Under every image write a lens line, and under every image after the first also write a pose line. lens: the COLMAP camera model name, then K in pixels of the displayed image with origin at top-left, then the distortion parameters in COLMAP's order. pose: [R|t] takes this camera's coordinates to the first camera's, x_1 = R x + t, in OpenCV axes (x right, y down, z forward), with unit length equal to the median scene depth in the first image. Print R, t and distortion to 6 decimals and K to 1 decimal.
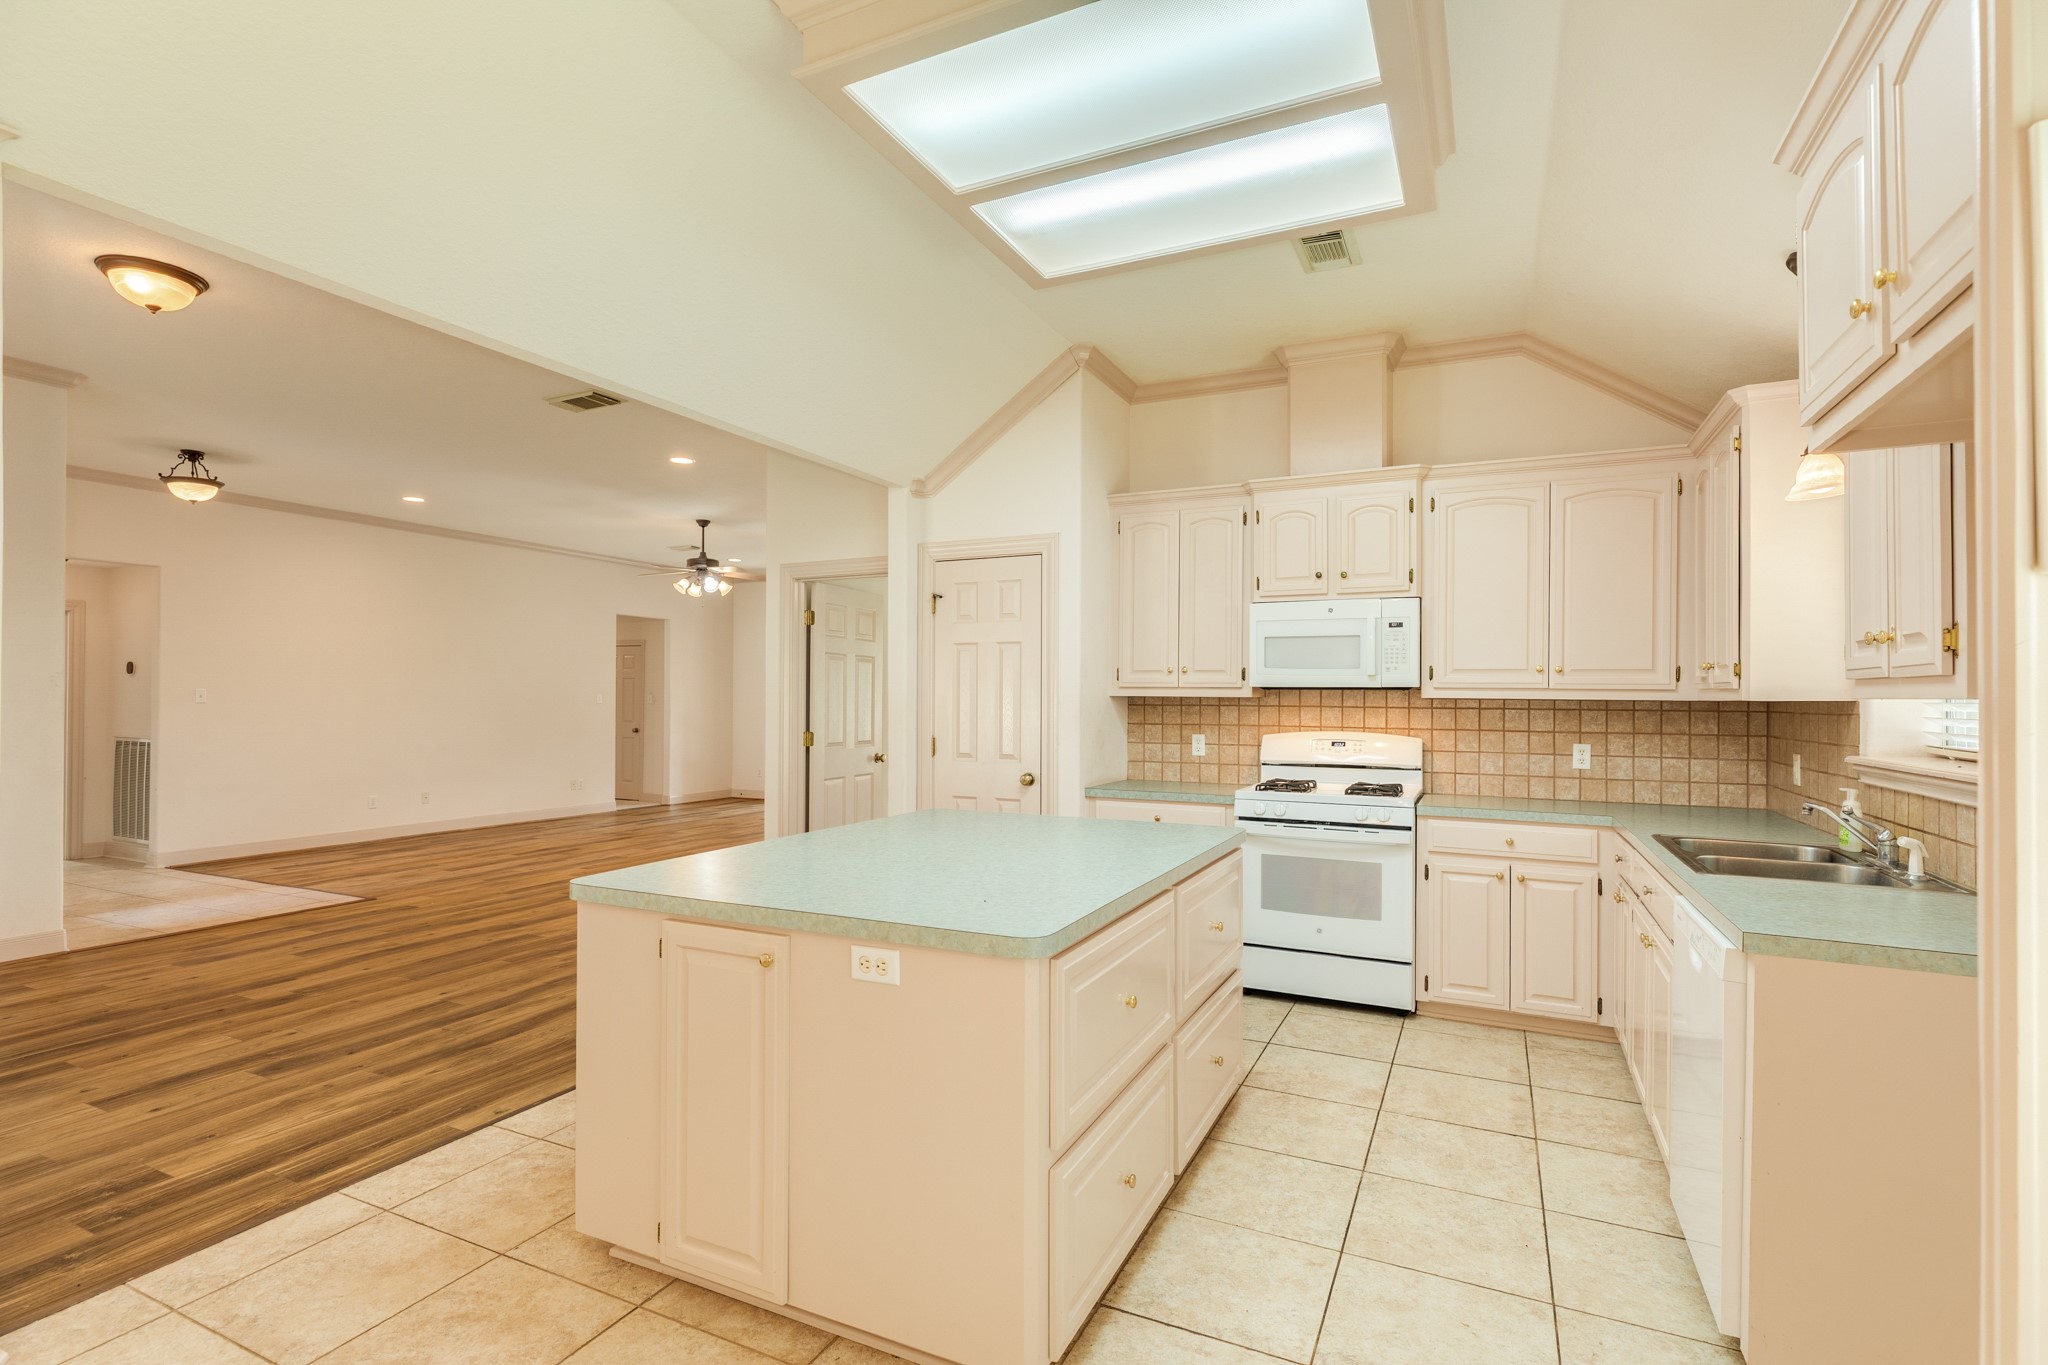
lens RADIAL K [[965.3, 0, 1020.4], [0, 965.3, 687.5], [0, 0, 1]] dist [-0.004393, -0.000173]
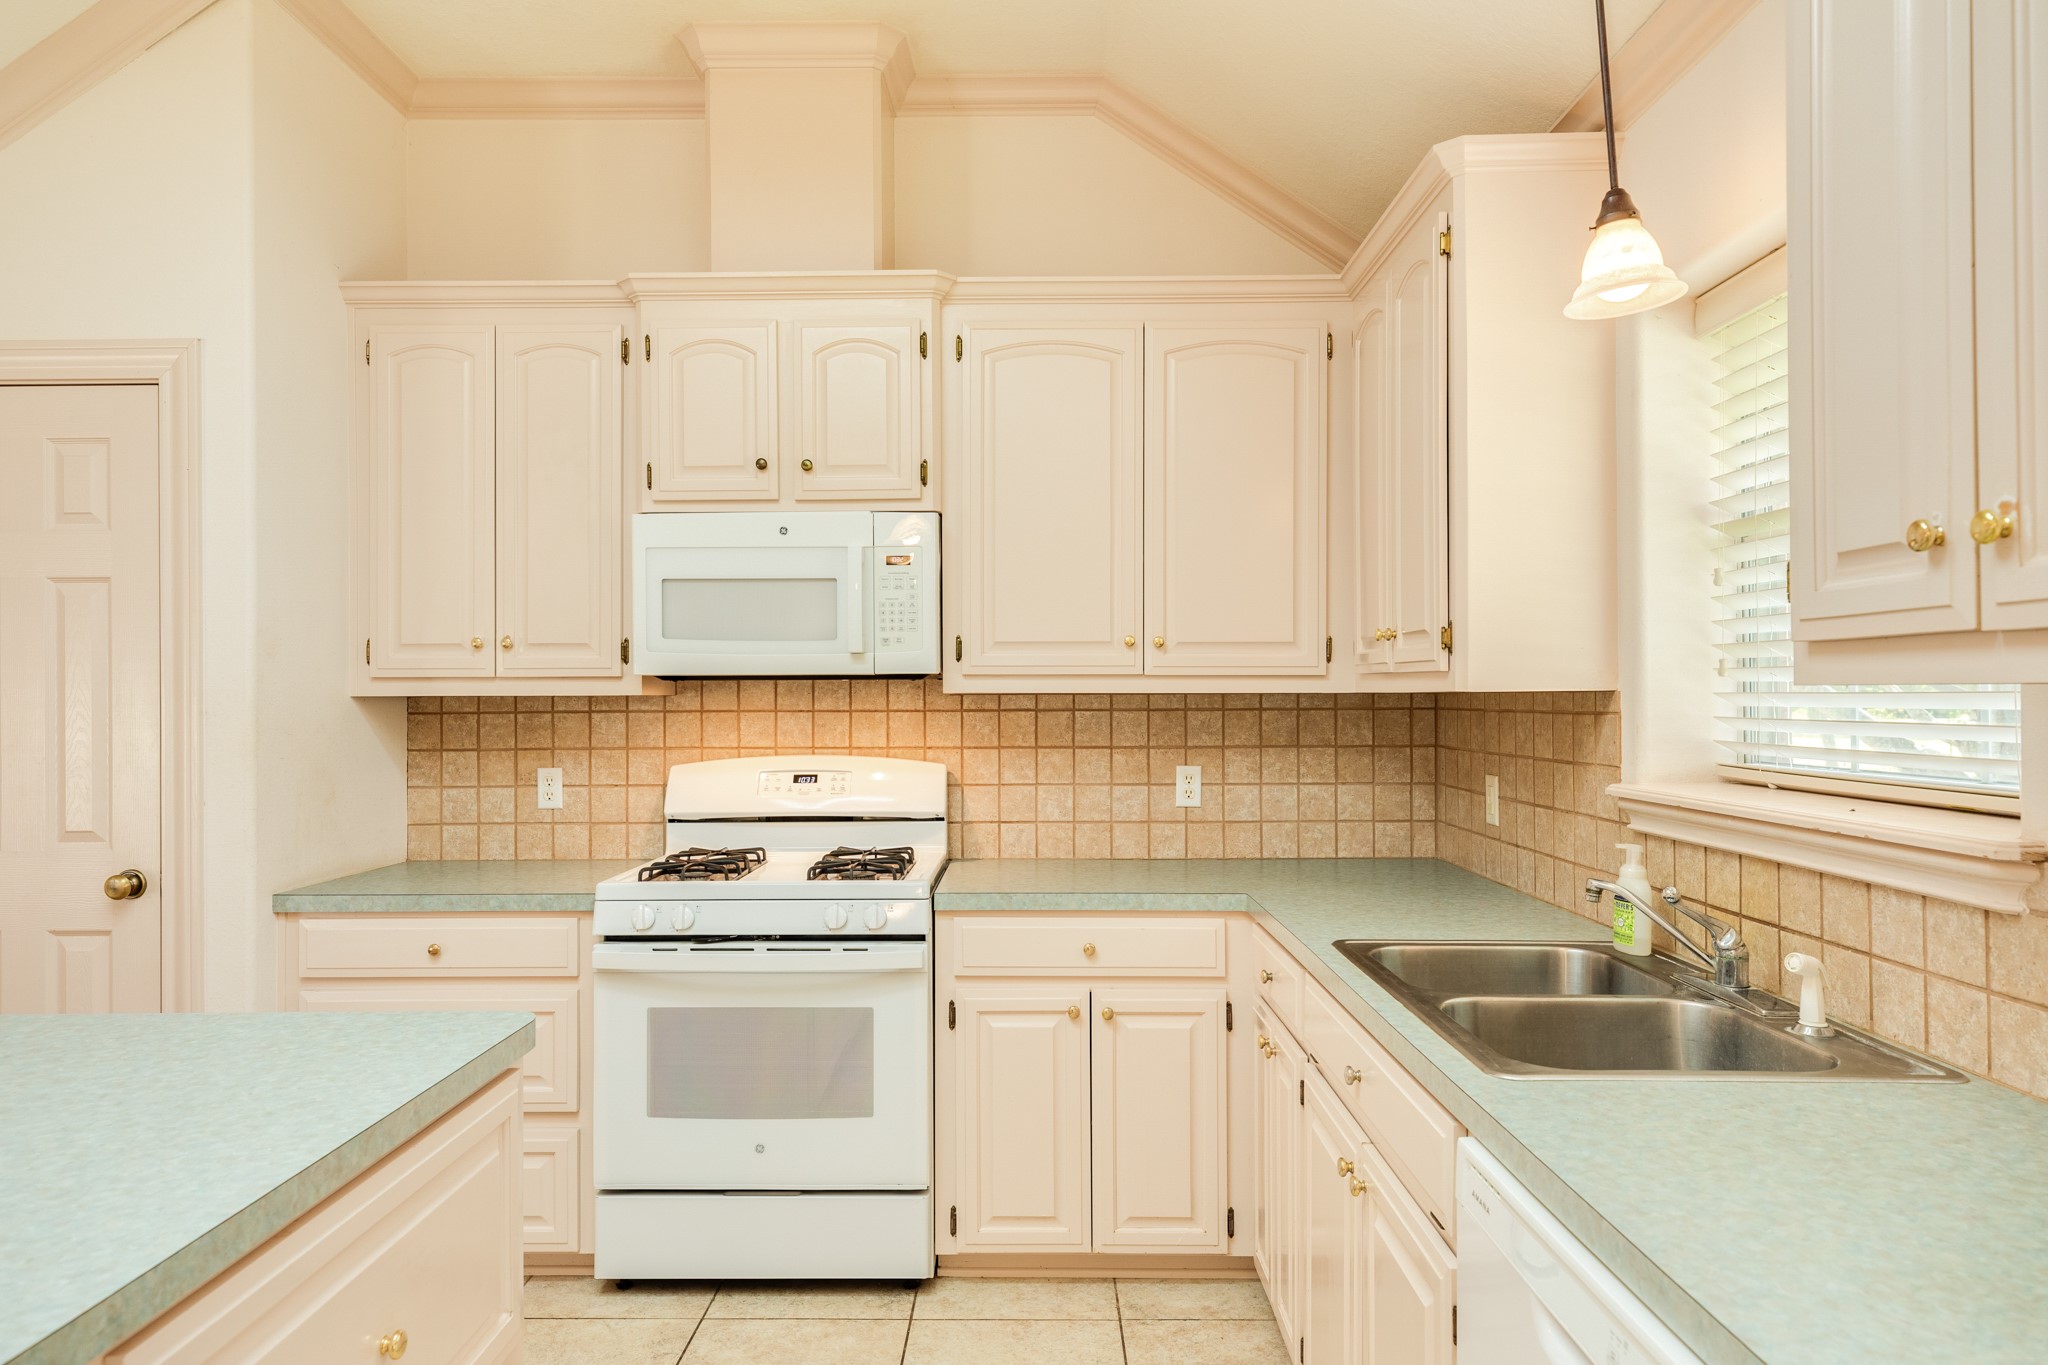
lens RADIAL K [[1270.6, 0, 1024.0], [0, 1270.6, 682.5], [0, 0, 1]] dist [0.005667, 0.001603]
pose [[0.903738, -0.007473, 0.428021, 0.143900], [0.007321, 0.999971, 0.002001, 0.003480], [-0.428024, 0.001325, 0.903766, 0.316183]]
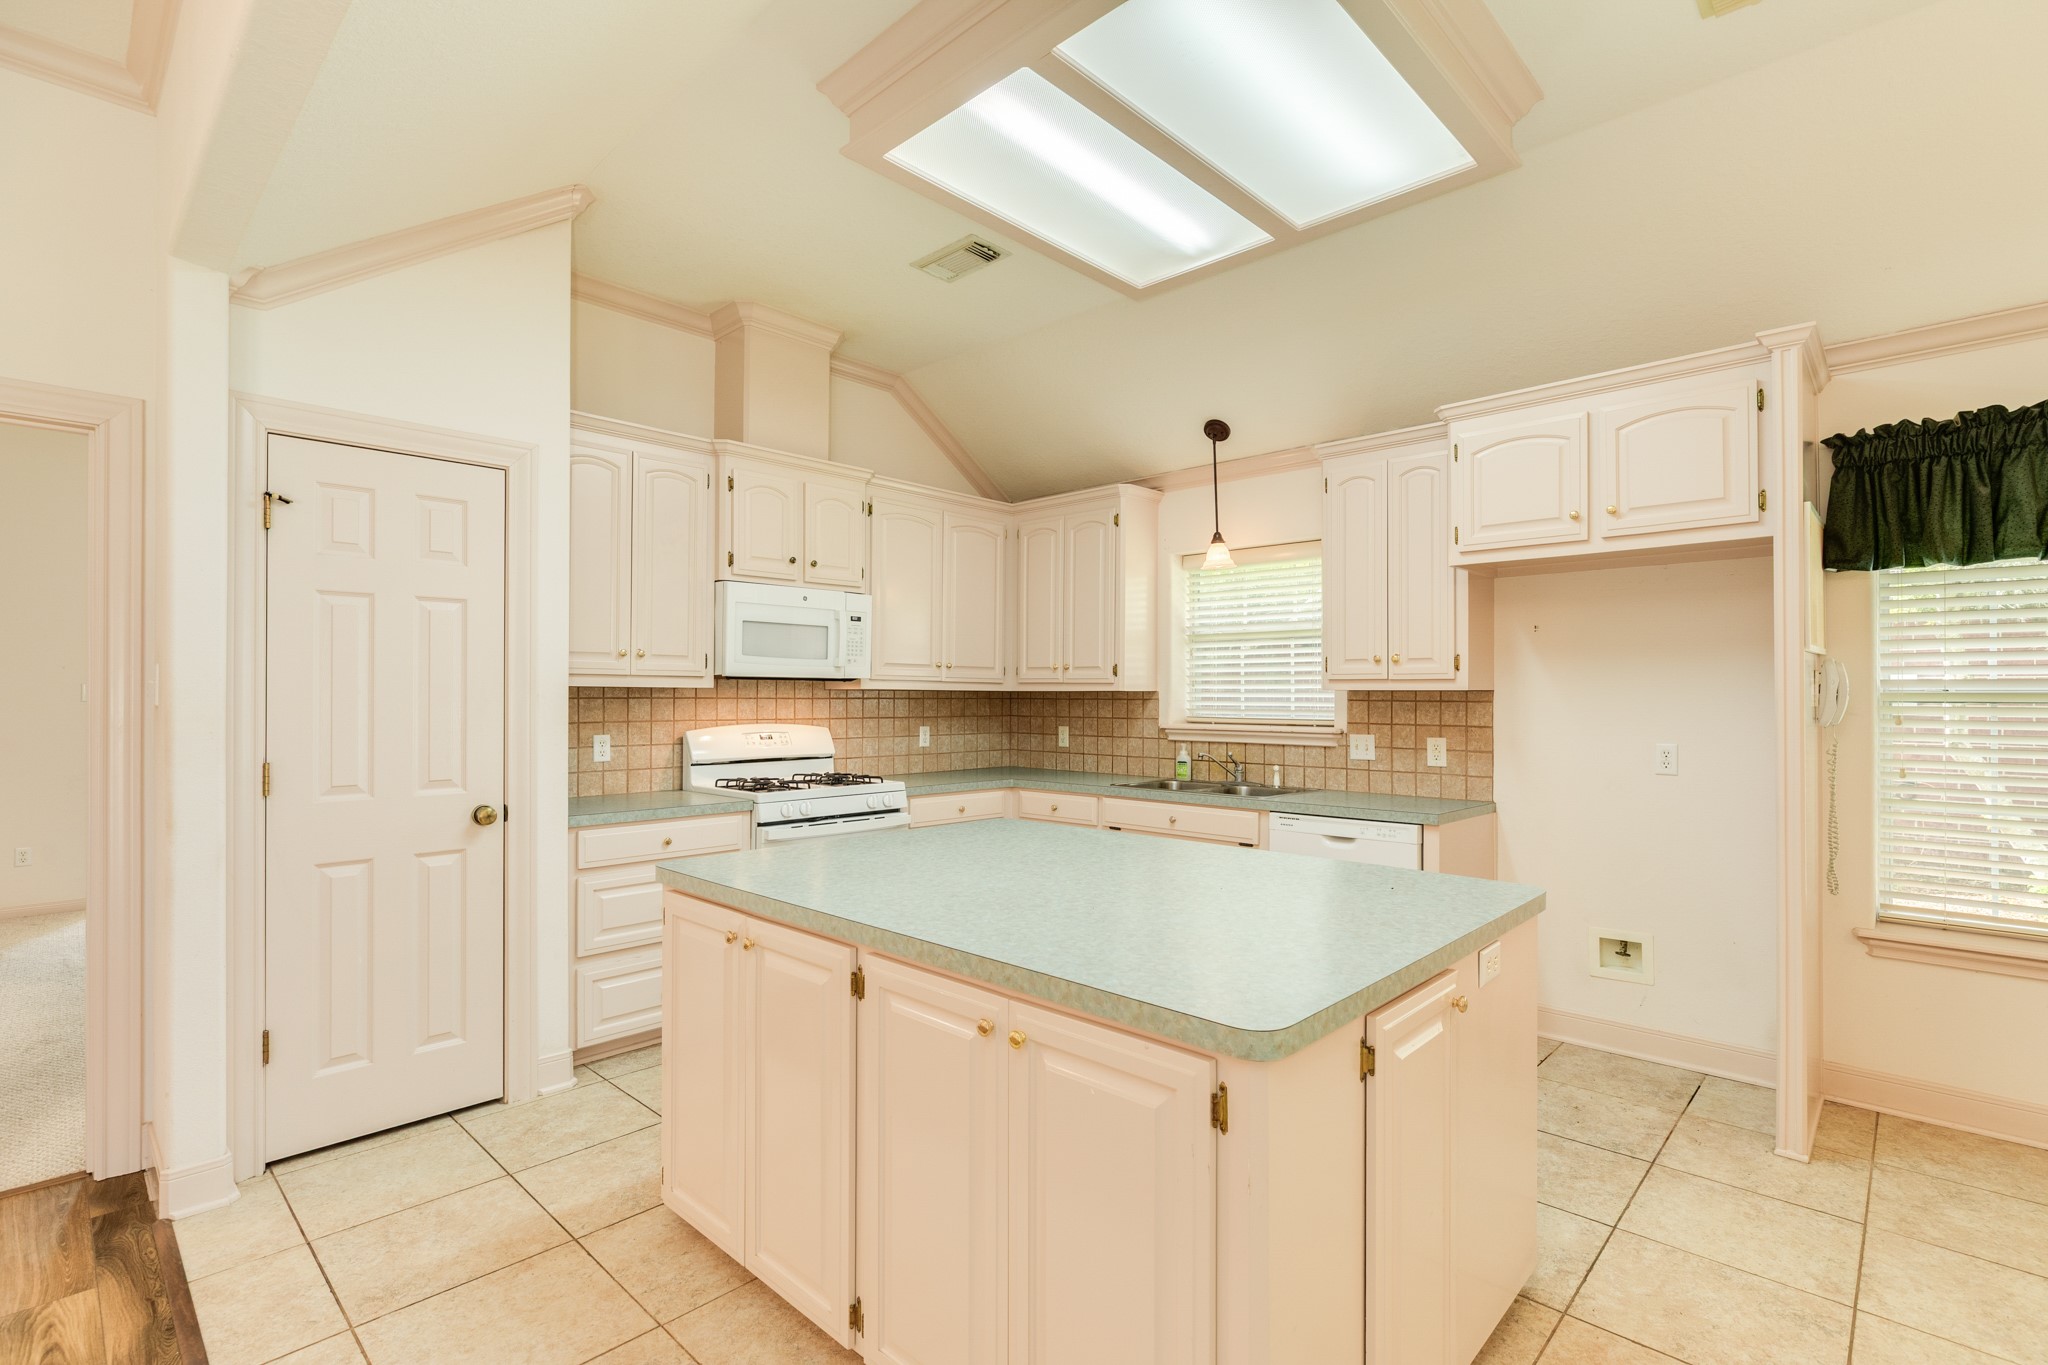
lens RADIAL K [[947.5, 0, 1023.7], [0, 947.5, 689.5], [0, 0, 1]] dist [-0.001101, -0.000250]
pose [[0.305184, -0.000820, 0.952293, -0.529982], [-0.011771, 0.999920, 0.004633, 0.004528], [-0.952221, -0.012623, 0.305150, 0.510895]]
